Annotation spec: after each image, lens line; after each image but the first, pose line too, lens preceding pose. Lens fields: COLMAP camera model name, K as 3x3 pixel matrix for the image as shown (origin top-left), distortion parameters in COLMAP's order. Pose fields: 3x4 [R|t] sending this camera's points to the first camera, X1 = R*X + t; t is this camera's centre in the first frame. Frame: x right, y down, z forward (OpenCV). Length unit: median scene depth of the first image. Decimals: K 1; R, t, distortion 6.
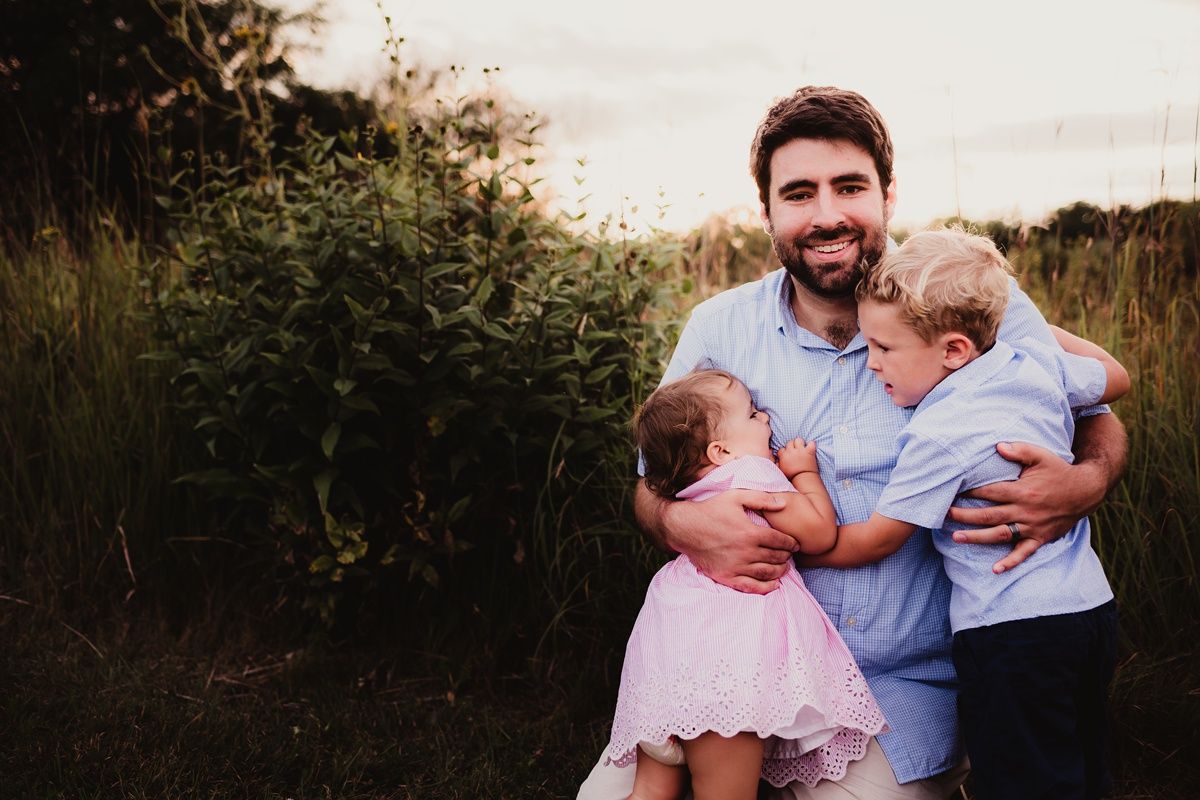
lens RADIAL K [[1162.8, 0, 602.1], [0, 1162.8, 403.0], [0, 0, 1]] dist [0.014604, 0.000000]
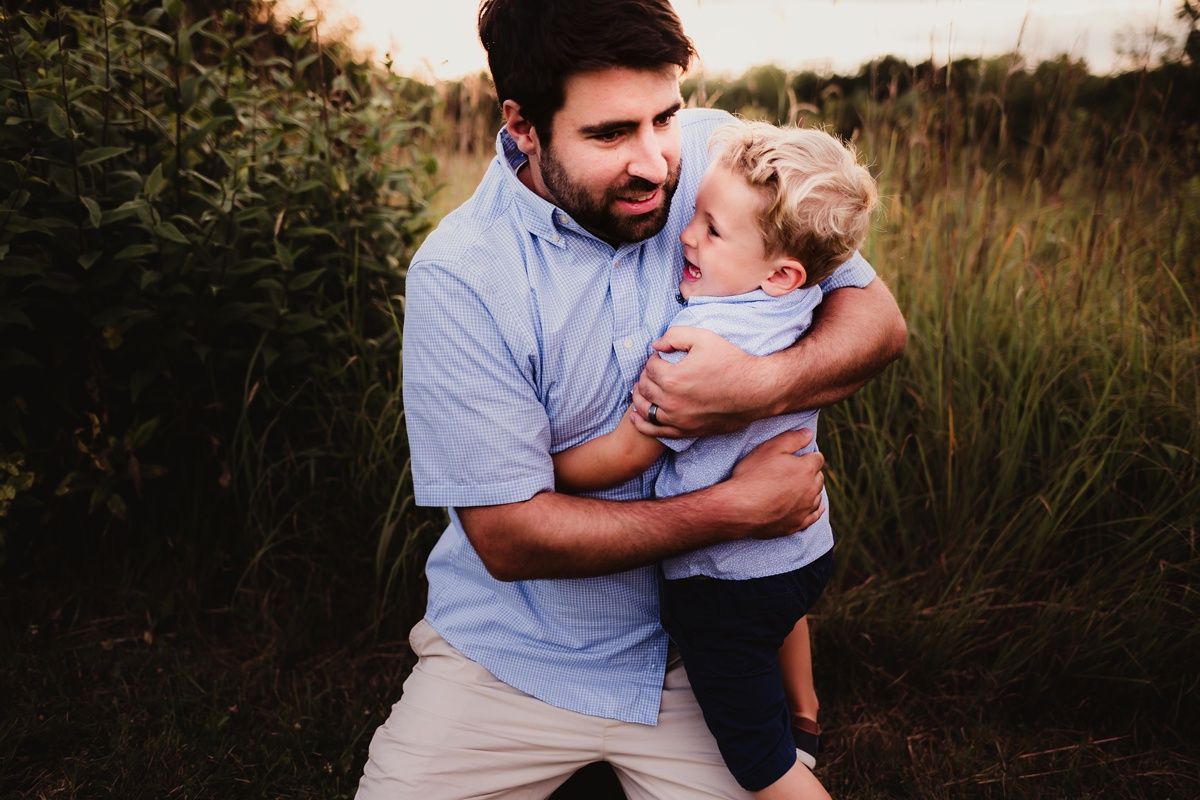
lens RADIAL K [[1162.8, 0, 594.6], [0, 1162.8, 408.4], [0, 0, 1]] dist [0.014604, 0.000000]
pose [[0.988727, -0.008335, 0.149498, 0.080717], [-0.011980, 0.990844, 0.134476, -0.048900], [-0.149250, -0.134751, 0.979575, 0.098639]]
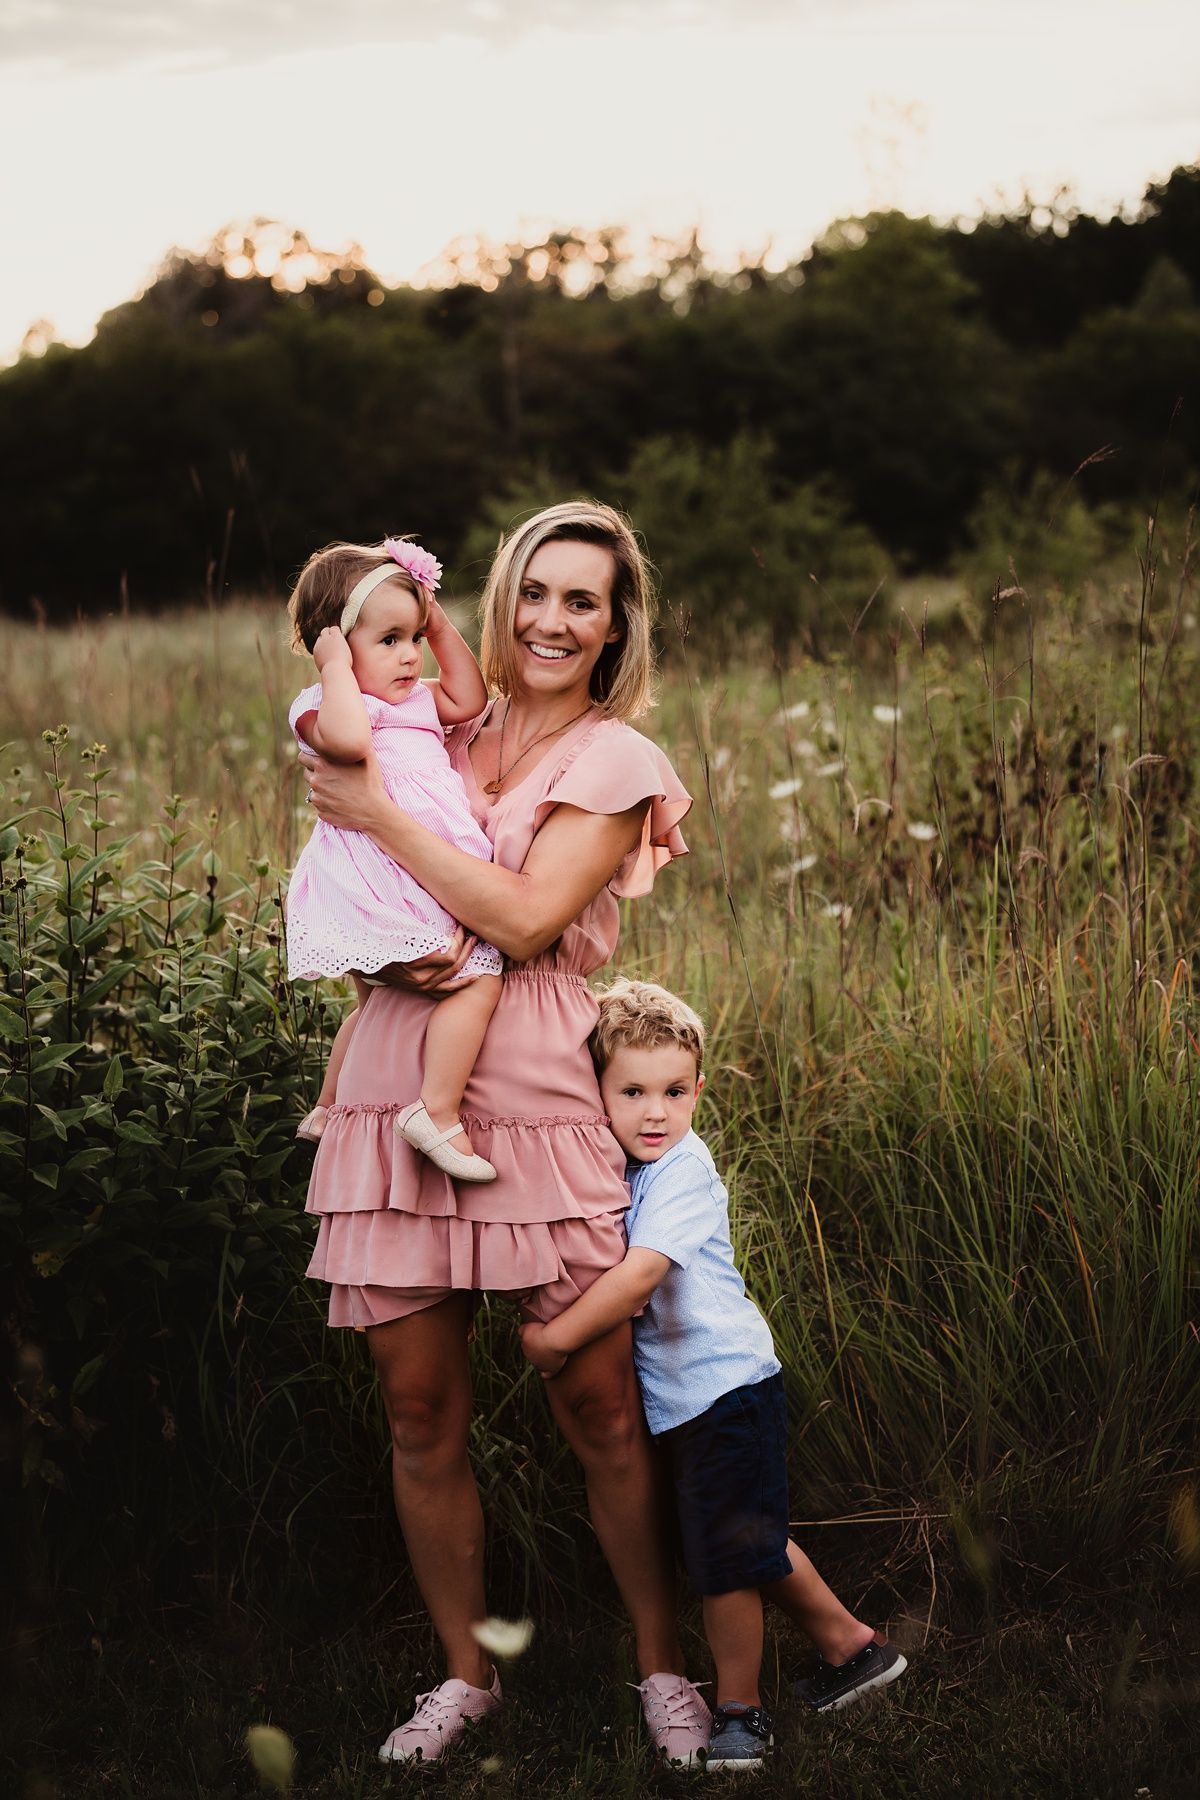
lens RADIAL K [[3557.8, 0, 602.8], [0, 3557.8, 909.2], [0, 0, 1]] dist [-0.015354, 0.000000]
pose [[0.975731, -0.103517, 0.192961, -0.208166], [0.098643, 0.994517, 0.034724, -0.234707], [-0.195497, -0.014847, 0.980592, -1.169184]]
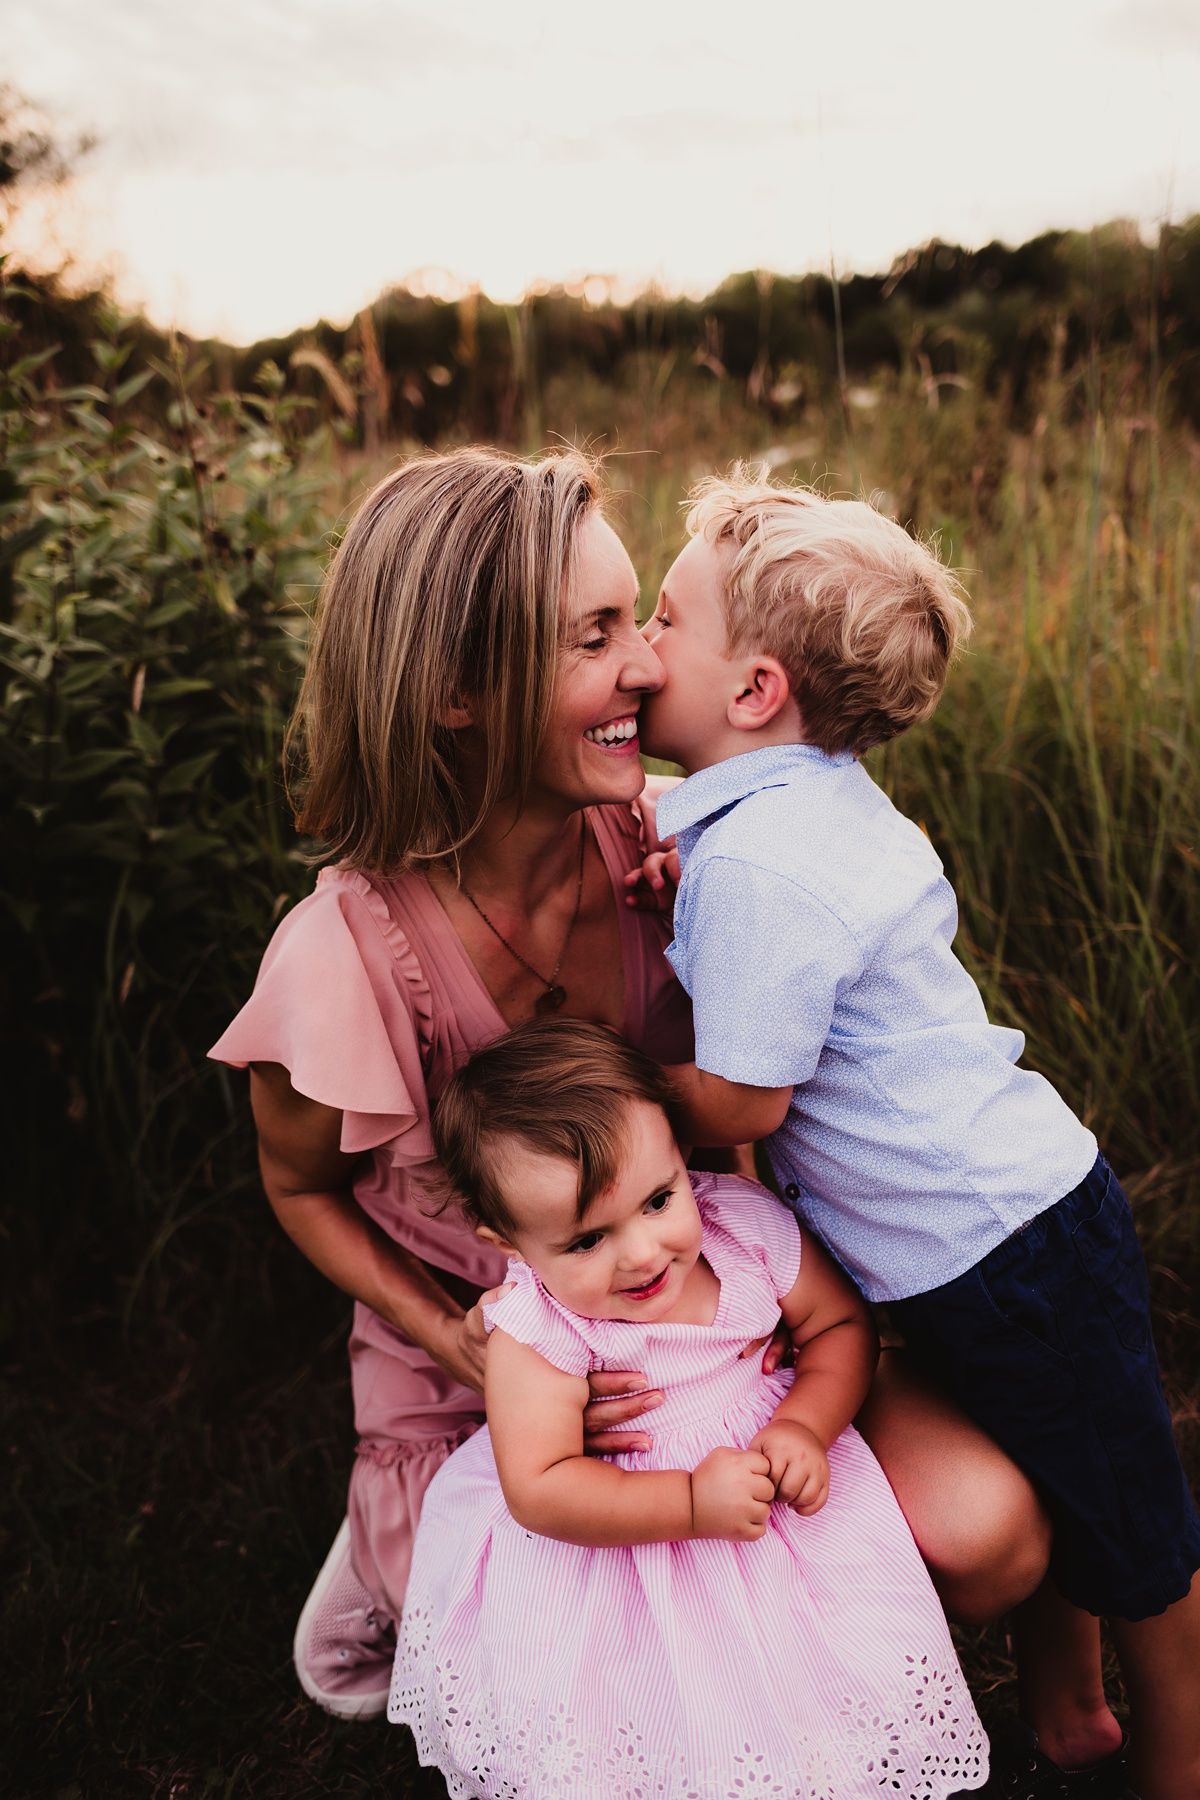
lens RADIAL K [[1744.2, 0, 593.4], [0, 1744.2, 905.4], [0, 0, 1]] dist [0.014604, 0.000000]
pose [[0.978608, -0.109456, 0.174200, 0.033708], [0.076066, 0.979226, 0.187963, -0.099533], [-0.191155, -0.170691, 0.966604, 0.206200]]
